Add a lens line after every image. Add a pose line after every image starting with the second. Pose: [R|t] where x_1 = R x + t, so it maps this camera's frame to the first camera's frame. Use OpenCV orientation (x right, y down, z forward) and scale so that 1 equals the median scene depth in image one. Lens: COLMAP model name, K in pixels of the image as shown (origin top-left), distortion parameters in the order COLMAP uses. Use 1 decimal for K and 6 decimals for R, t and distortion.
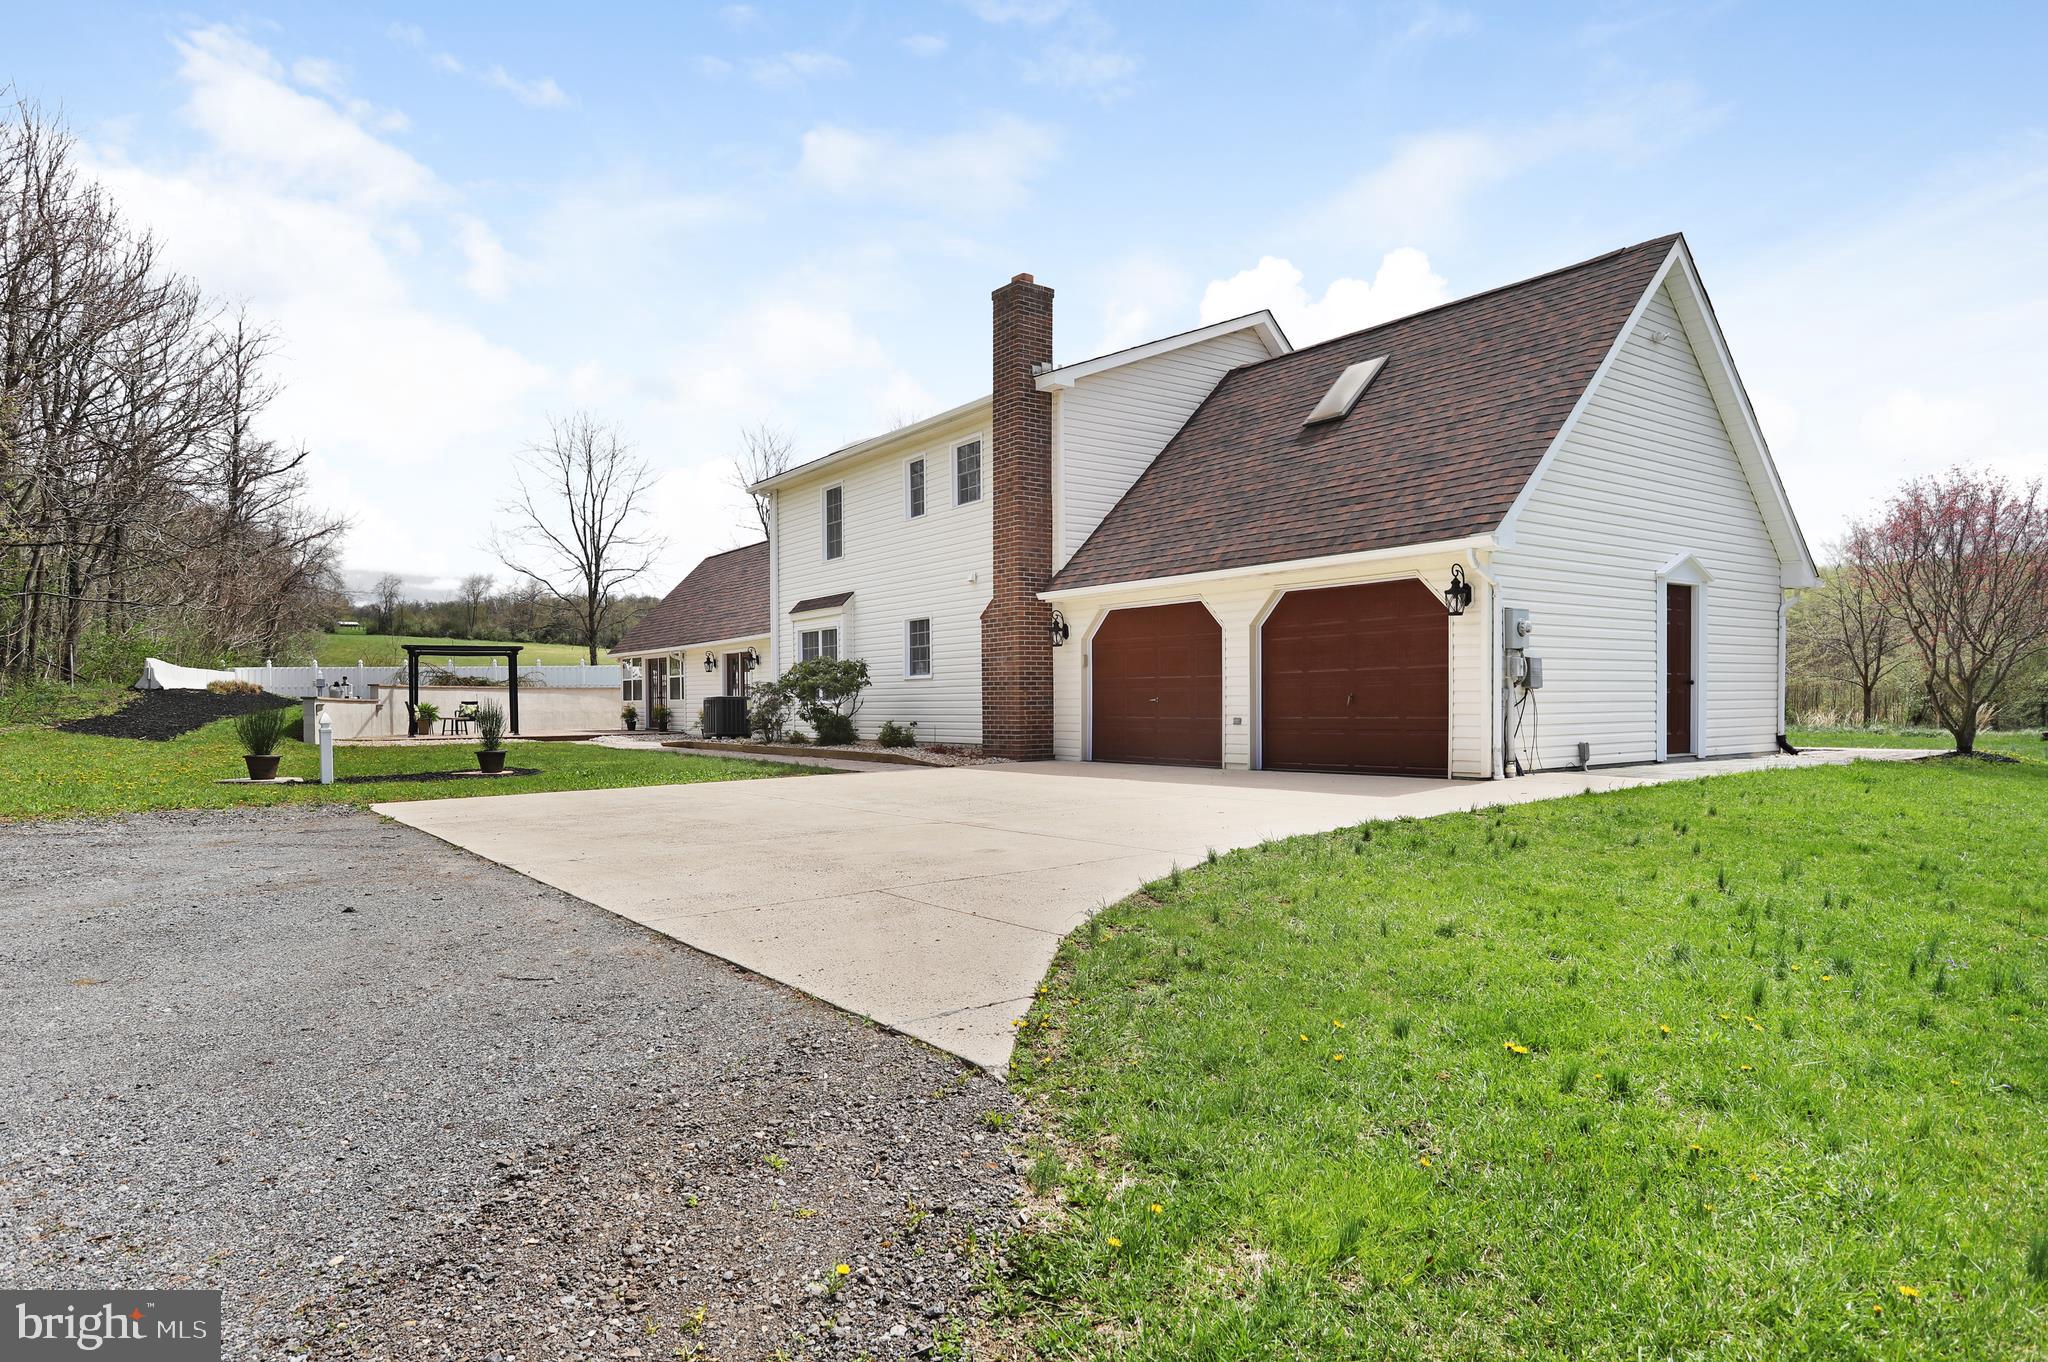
lens RADIAL K [[1190.4, 0, 1024.0], [0, 1190.4, 681.0], [0, 0, 1]] dist [-0.003158, -0.000464]
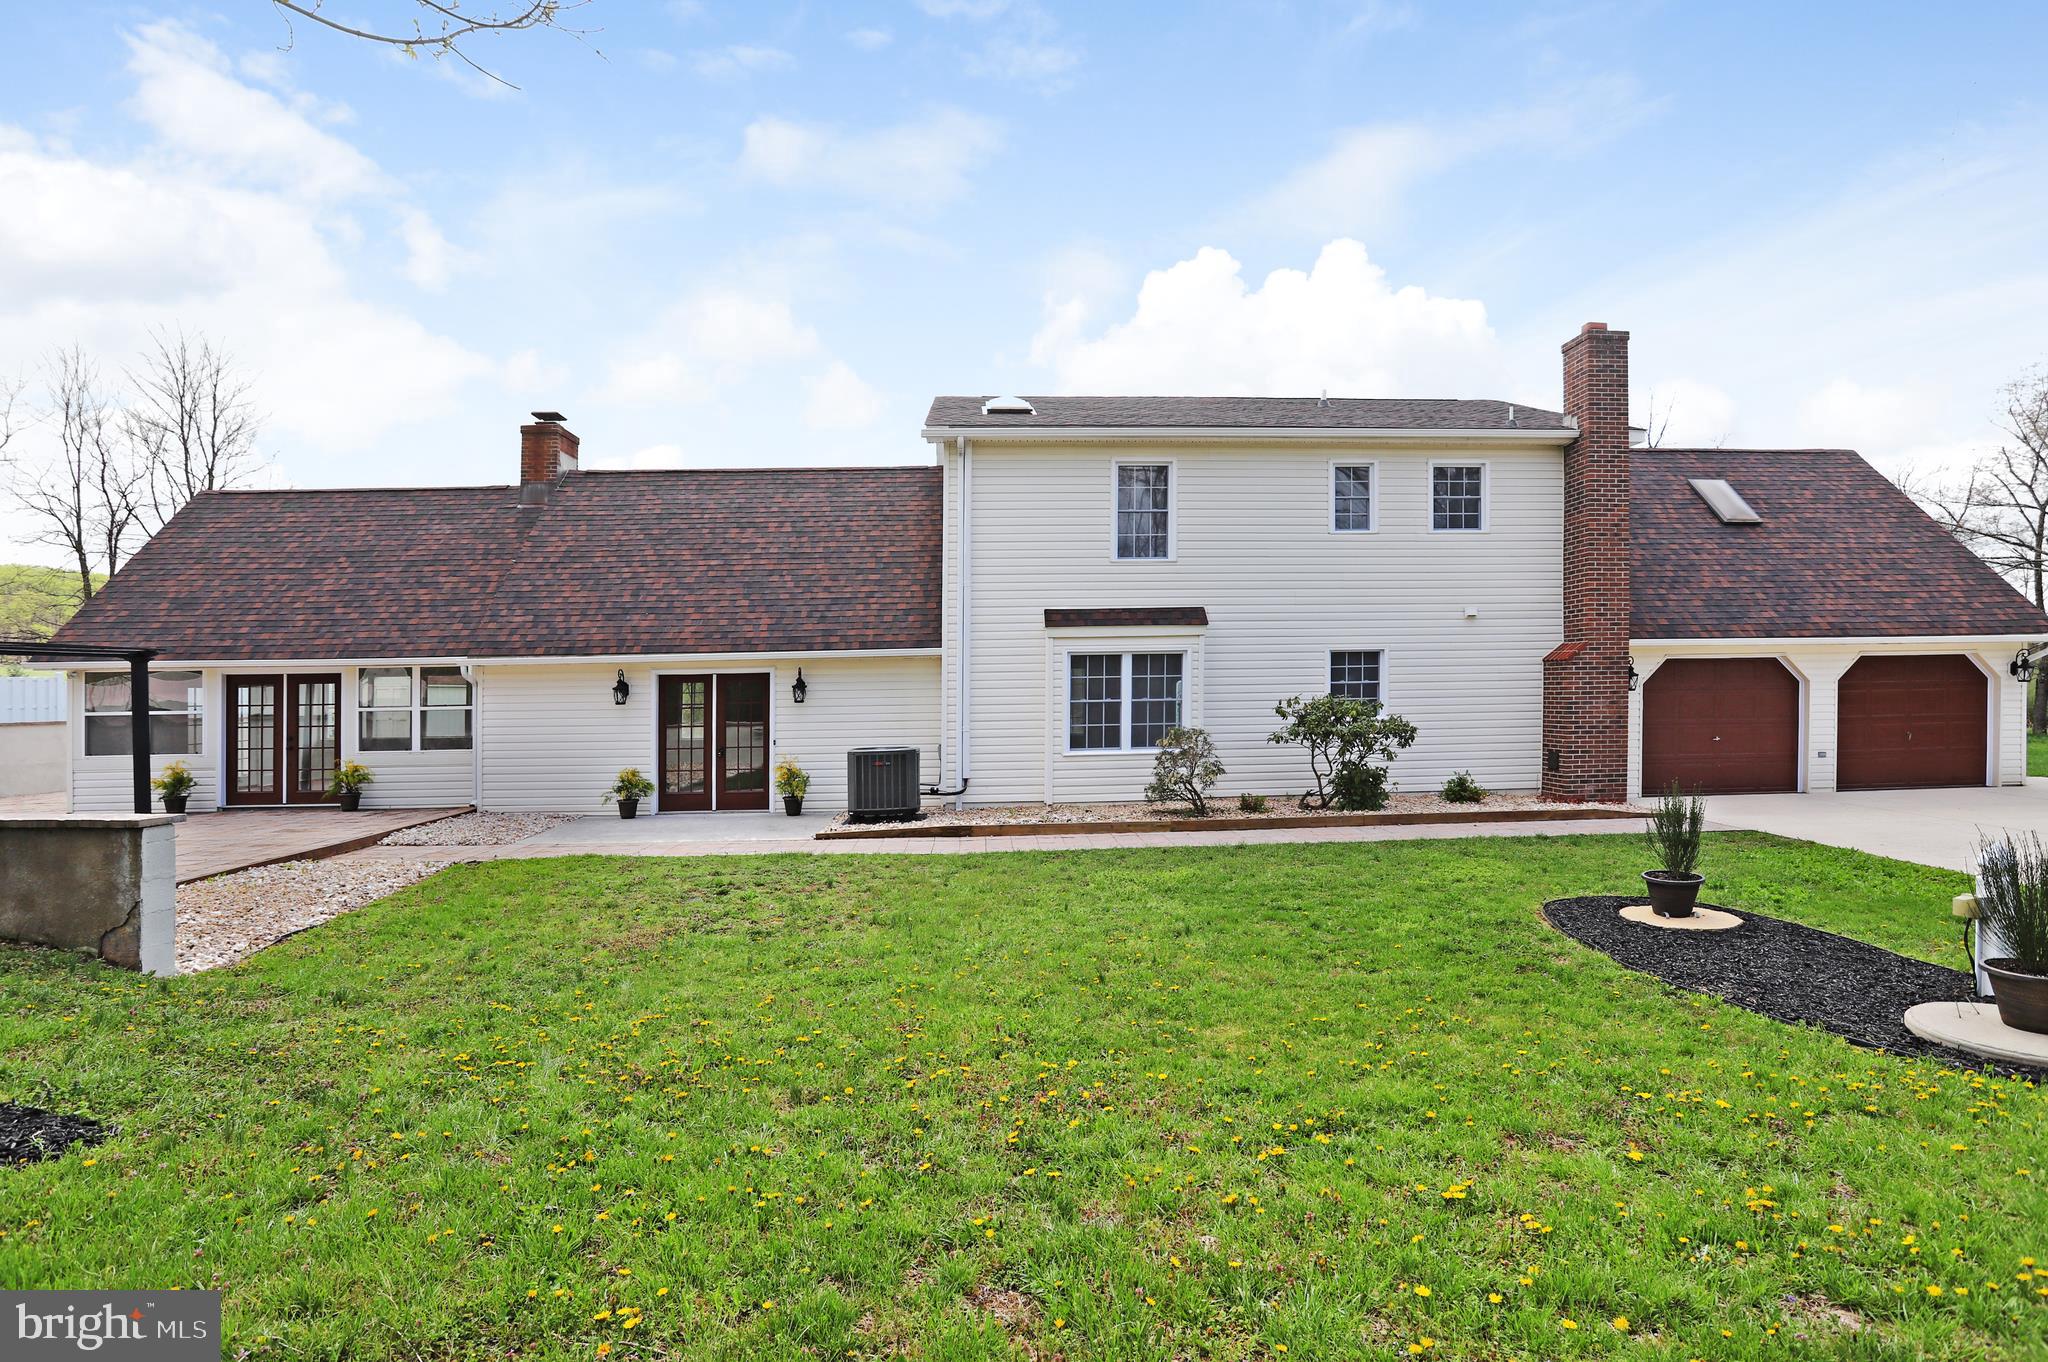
lens RADIAL K [[987.2, 0, 1027.3], [0, 987.2, 684.9], [0, 0, 1]] dist [-0.057603, 0.029415]
pose [[0.538435, 0.006337, 0.842643, -0.720385], [-0.005170, 0.999978, -0.004216, -0.020182], [-0.842651, -0.002086, 0.538456, 0.727045]]
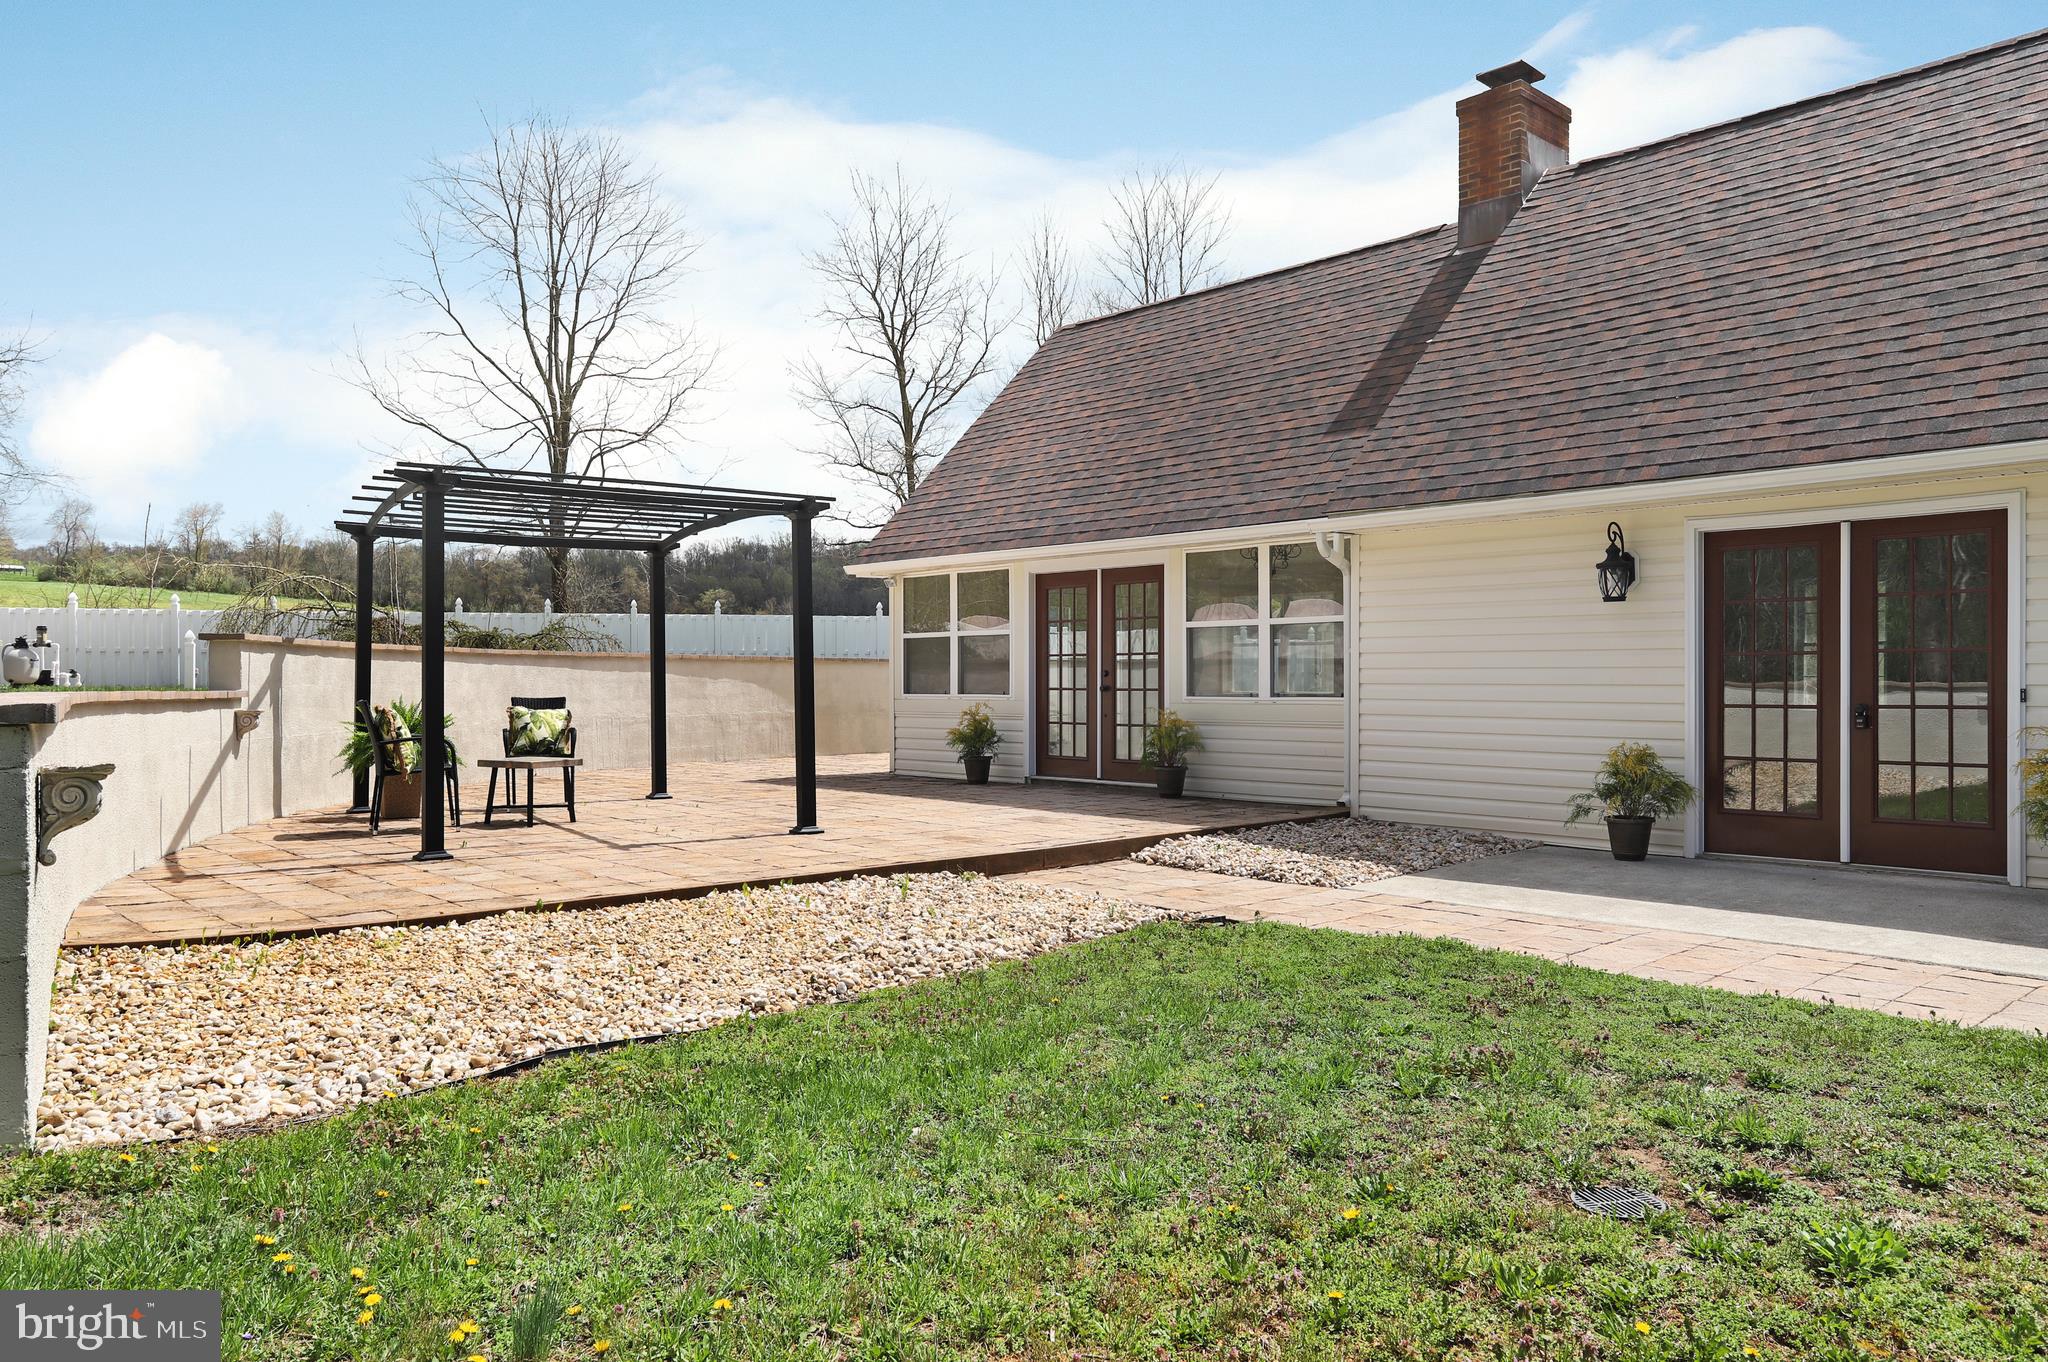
lens RADIAL K [[1410.9, 0, 1036.6], [0, 1410.9, 651.9], [0, 0, 1]] dist [-0.096266, 0.118907]
pose [[0.992249, 0.010993, 0.123782, -0.548723], [-0.010526, 0.999935, -0.004429, 0.008436], [-0.123823, 0.003092, 0.992300, 0.906308]]
